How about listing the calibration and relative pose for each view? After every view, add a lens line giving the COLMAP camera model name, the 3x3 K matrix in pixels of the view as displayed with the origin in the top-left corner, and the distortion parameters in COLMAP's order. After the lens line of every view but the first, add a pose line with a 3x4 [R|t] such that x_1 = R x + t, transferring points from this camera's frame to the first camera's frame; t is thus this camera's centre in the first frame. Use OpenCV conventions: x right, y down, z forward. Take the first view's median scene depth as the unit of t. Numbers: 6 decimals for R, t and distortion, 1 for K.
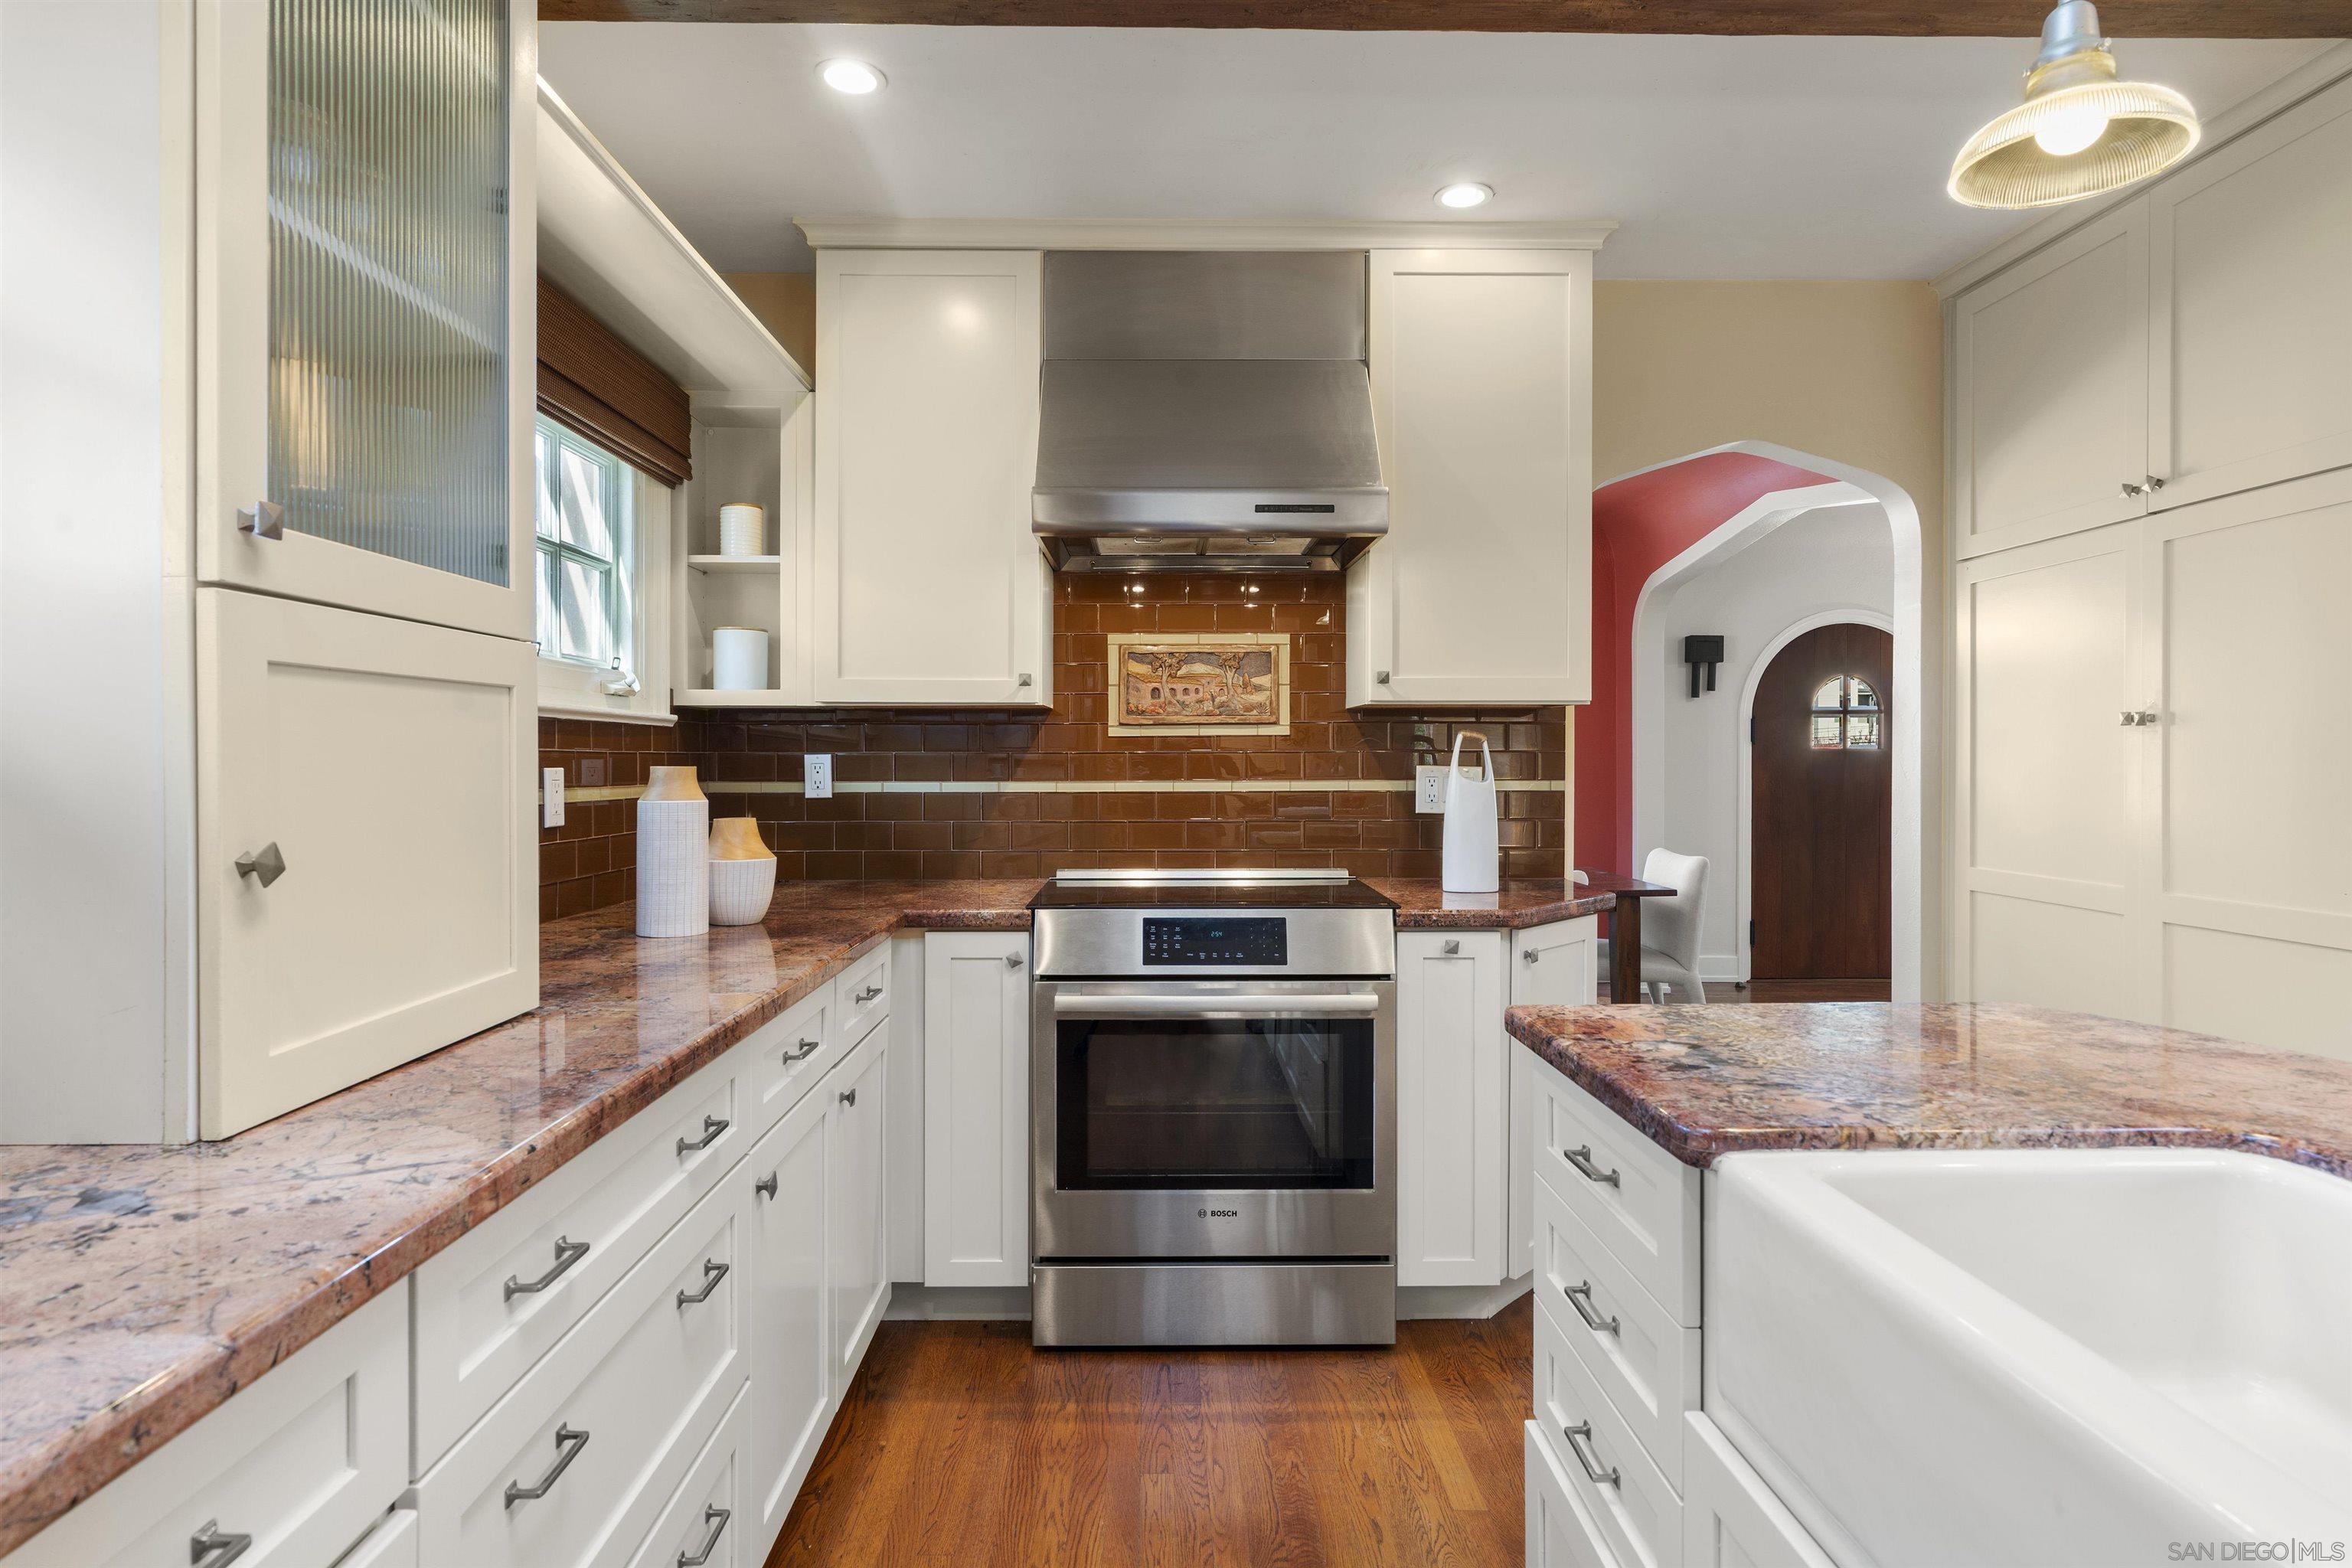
lens RADIAL K [[1291.4, 0, 1171.2], [0, 1291.4, 770.6], [0, 0, 1]] dist [0.000102, -0.000007]
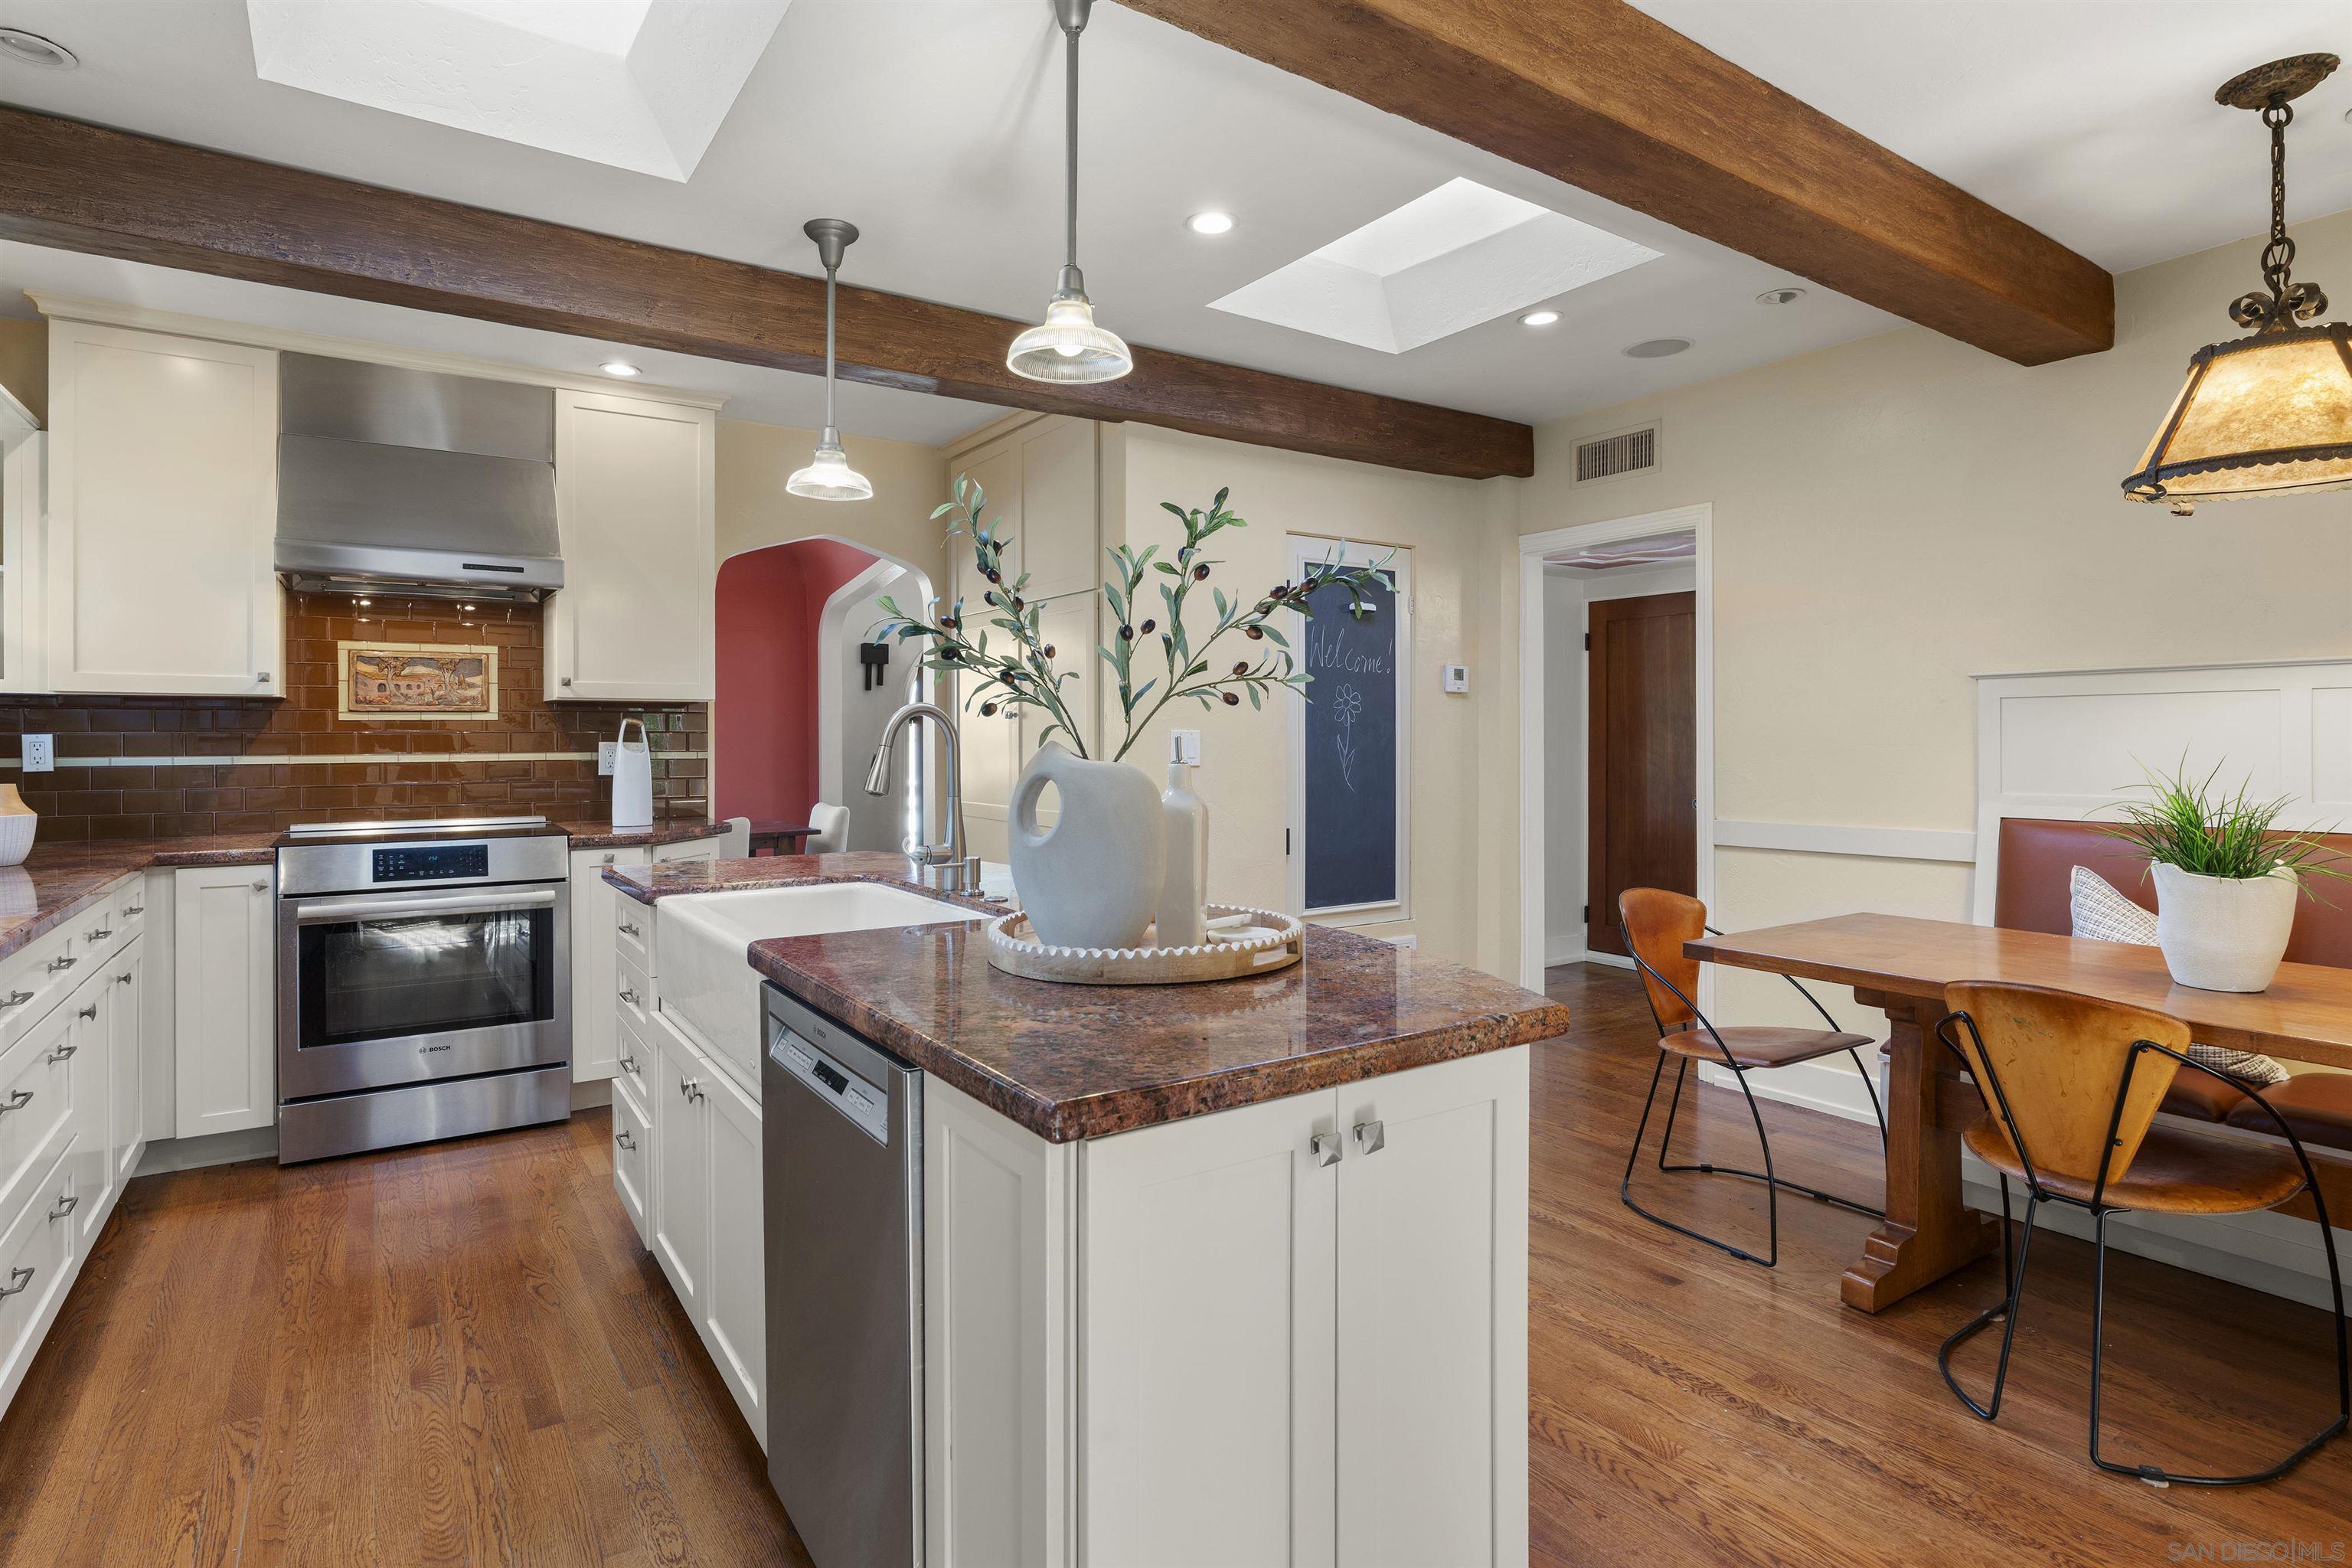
lens RADIAL K [[1203.9, 0, 1163.4], [0, 1203.9, 743.8], [0, 0, 1]] dist [-0.004387, -0.000010]
pose [[0.844213, -0.004431, 0.535989, 0.004101], [0.006137, 0.999980, -0.001400, 0.004326], [-0.535972, 0.004471, 0.844224, -0.513222]]
